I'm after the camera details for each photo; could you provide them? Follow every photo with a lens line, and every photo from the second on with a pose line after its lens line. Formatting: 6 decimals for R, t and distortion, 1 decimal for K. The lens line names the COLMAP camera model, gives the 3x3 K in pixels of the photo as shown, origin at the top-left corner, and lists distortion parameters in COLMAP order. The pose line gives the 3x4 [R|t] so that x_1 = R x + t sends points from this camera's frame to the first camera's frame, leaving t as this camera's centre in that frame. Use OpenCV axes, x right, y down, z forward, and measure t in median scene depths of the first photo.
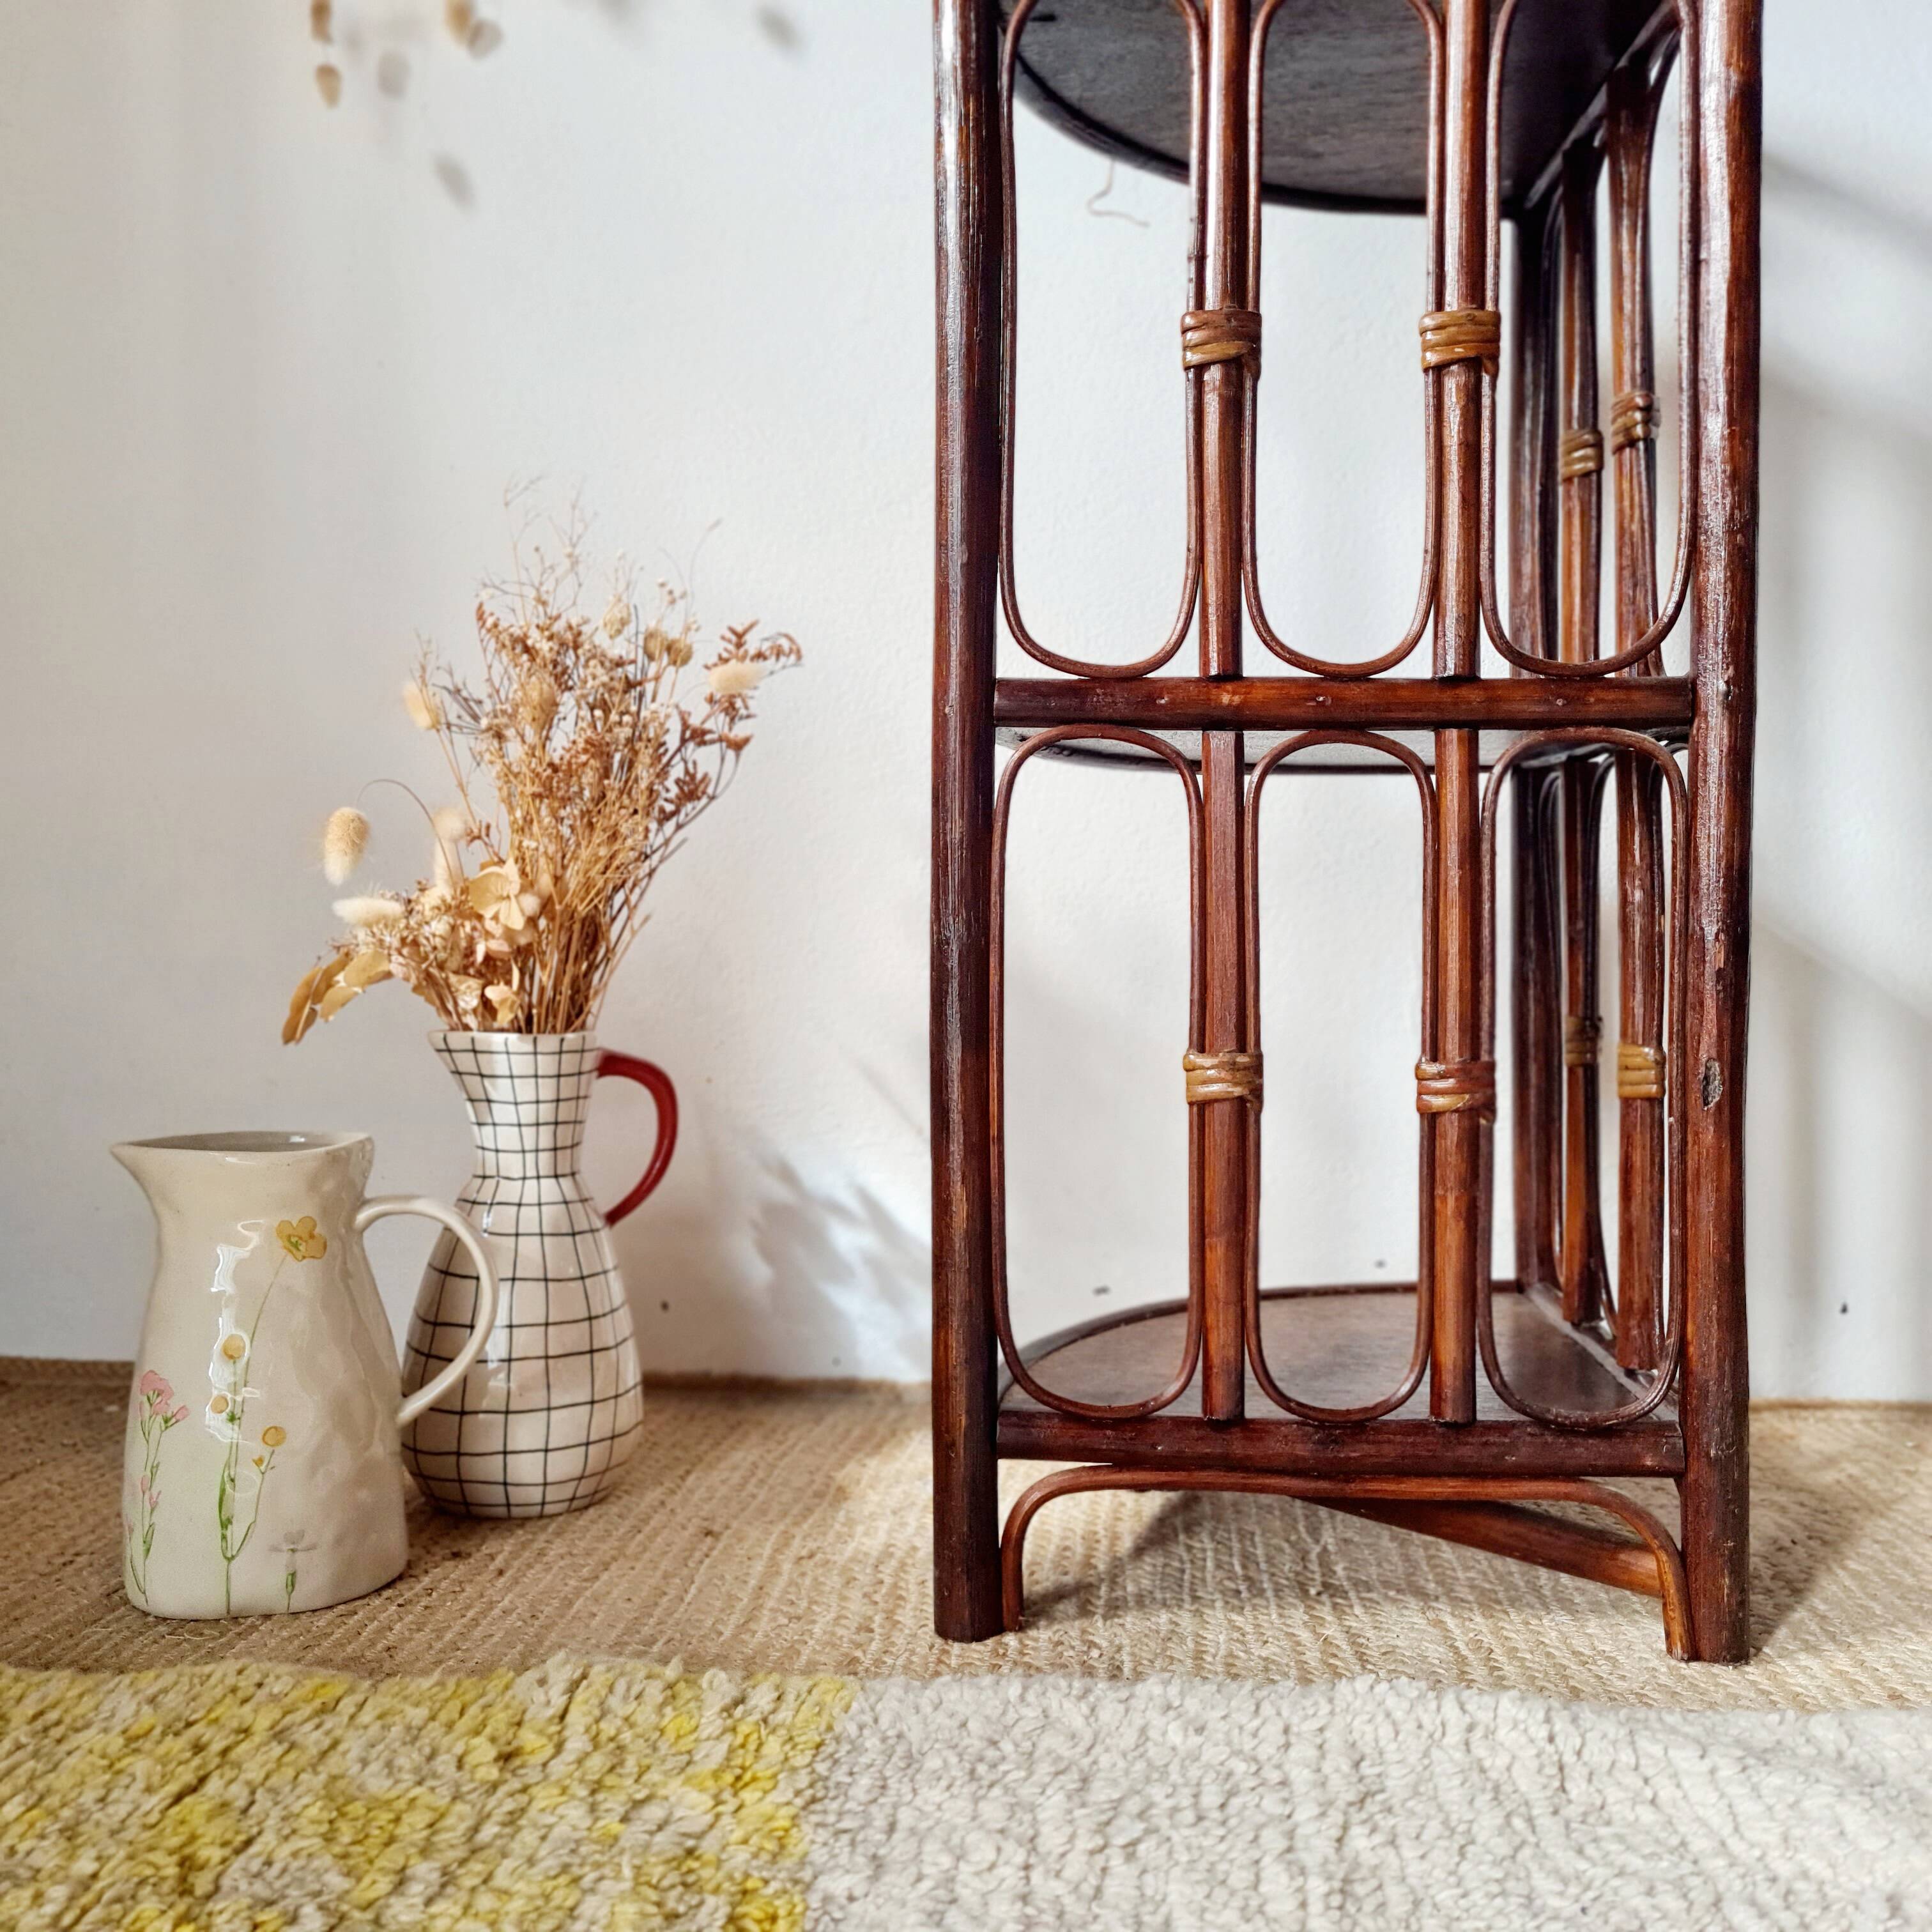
lens RADIAL K [[1947.1, 0, 959.0], [0, 1947.1, 975.6], [0, 0, 1]] dist [0.037903, -0.009423]
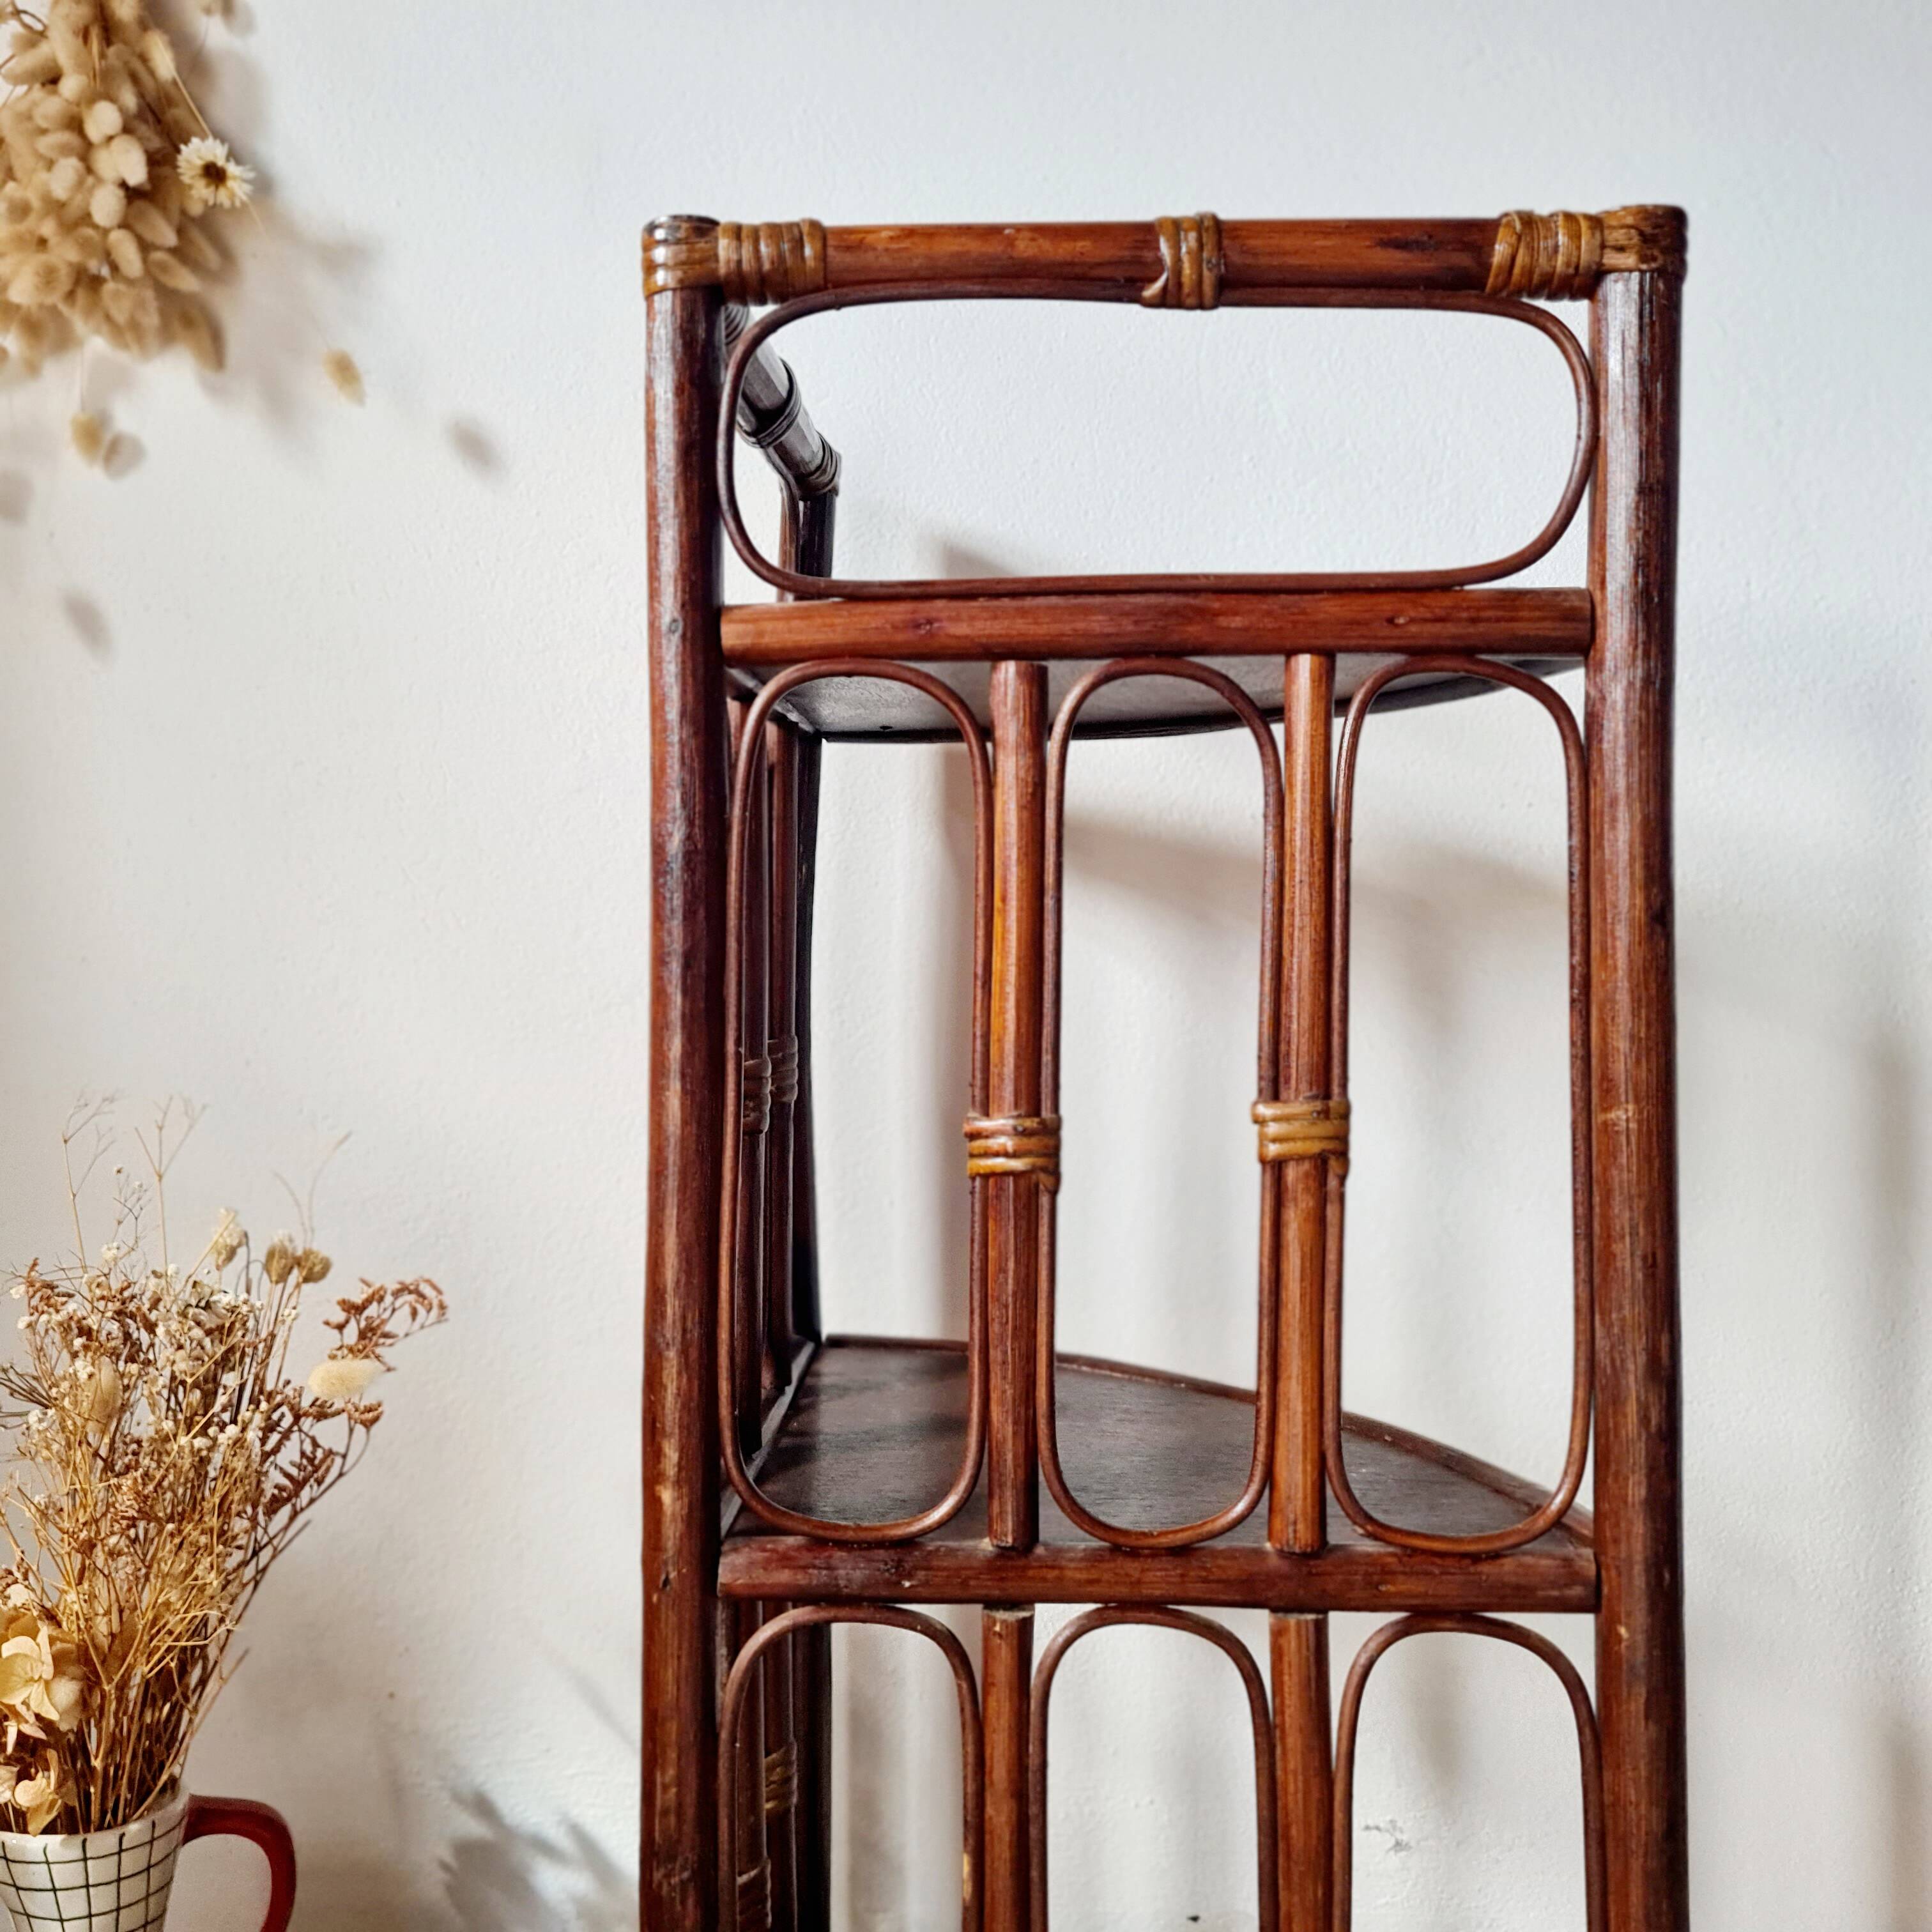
lens RADIAL K [[1950.9, 0, 963.8], [0, 1950.9, 944.4], [0, 0, 1]] dist [0.046288, -0.048212]
pose [[0.999697, -0.002606, 0.024494, 0.138912], [0.002827, 0.999955, -0.009023, -0.374037], [-0.024469, 0.009089, 0.999659, 0.222157]]
